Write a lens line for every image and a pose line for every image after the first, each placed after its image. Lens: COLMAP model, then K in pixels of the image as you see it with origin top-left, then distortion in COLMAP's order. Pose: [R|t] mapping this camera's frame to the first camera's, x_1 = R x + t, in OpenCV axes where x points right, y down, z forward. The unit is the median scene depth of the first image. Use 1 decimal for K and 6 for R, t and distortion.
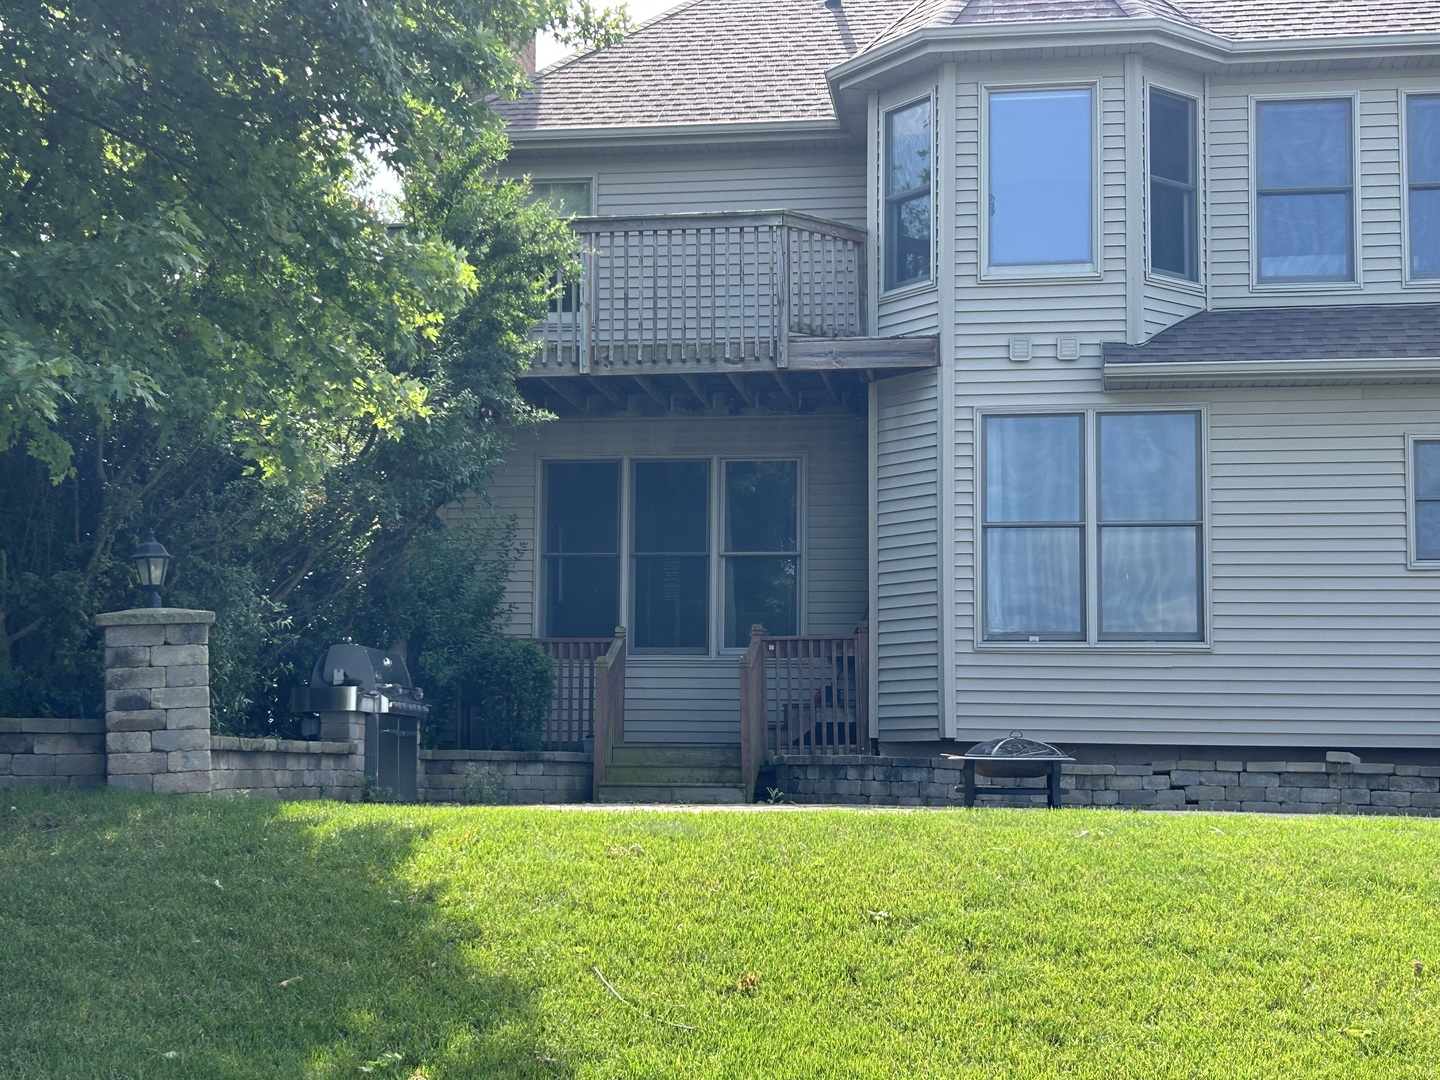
lens RADIAL K [[2021.8, 0, 720.0], [0, 2021.8, 540.0], [0, 0, 1]] dist [0.086538, -0.111024]
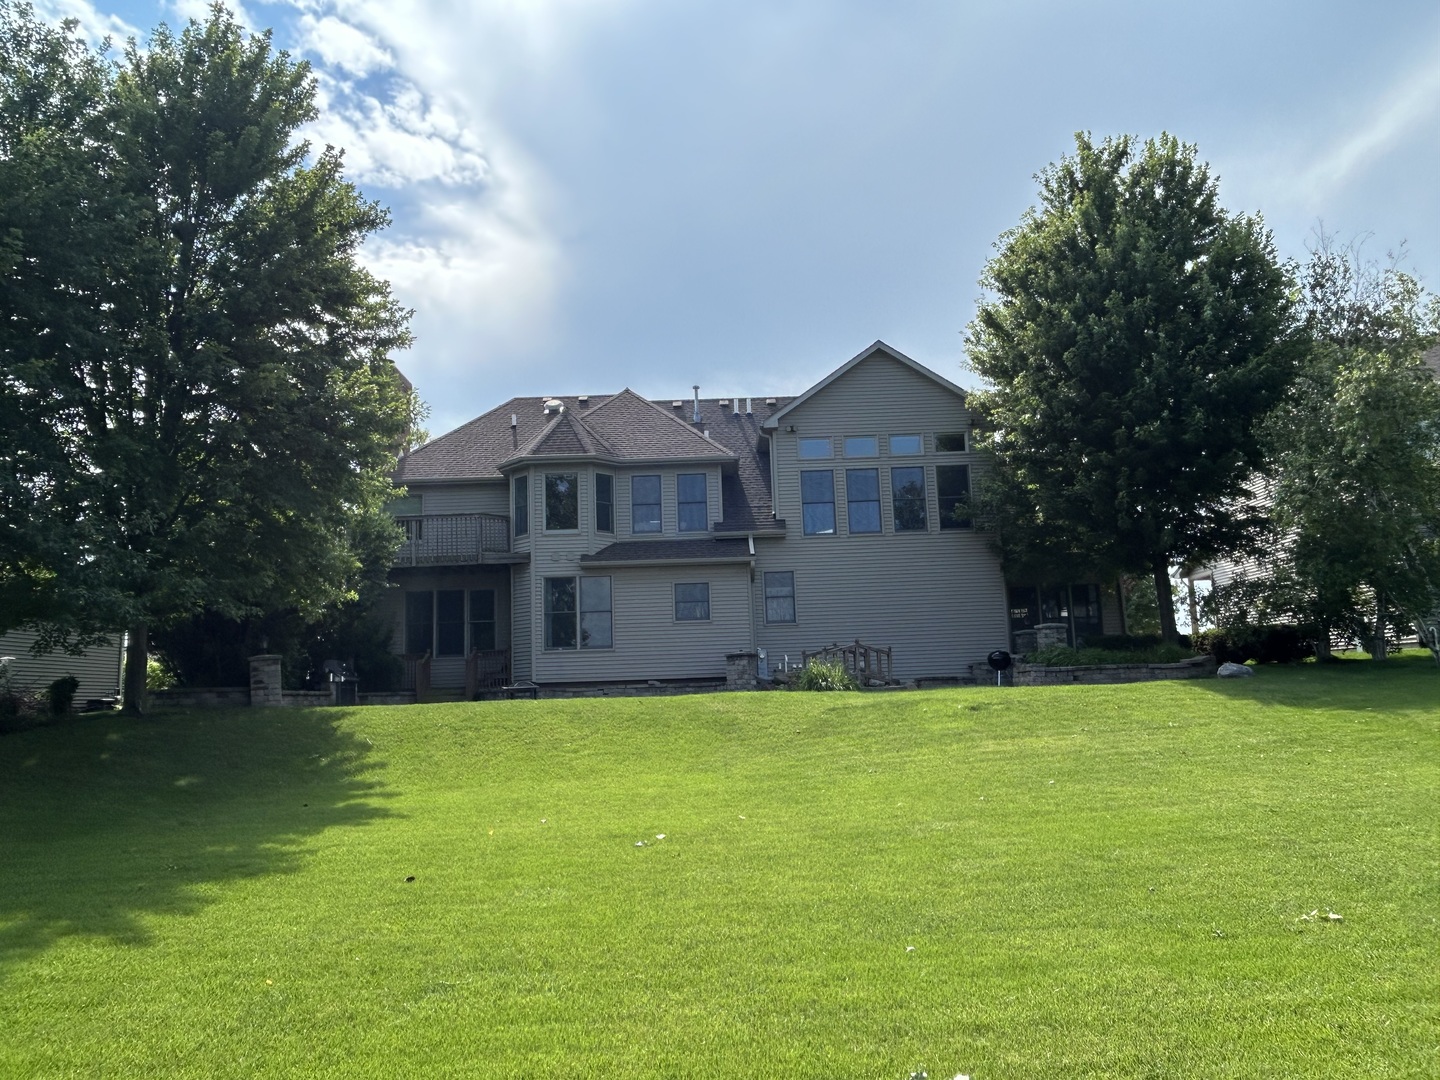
lens RADIAL K [[993.1, 0, 720.0], [0, 993.1, 540.0], [0, 0, 1]] dist [-0.000054, 0.000688]
pose [[0.987939, -0.020092, 0.153536, 0.167404], [0.026748, 0.998784, -0.041408, -0.050278], [-0.152517, 0.045016, 0.987275, -0.574360]]
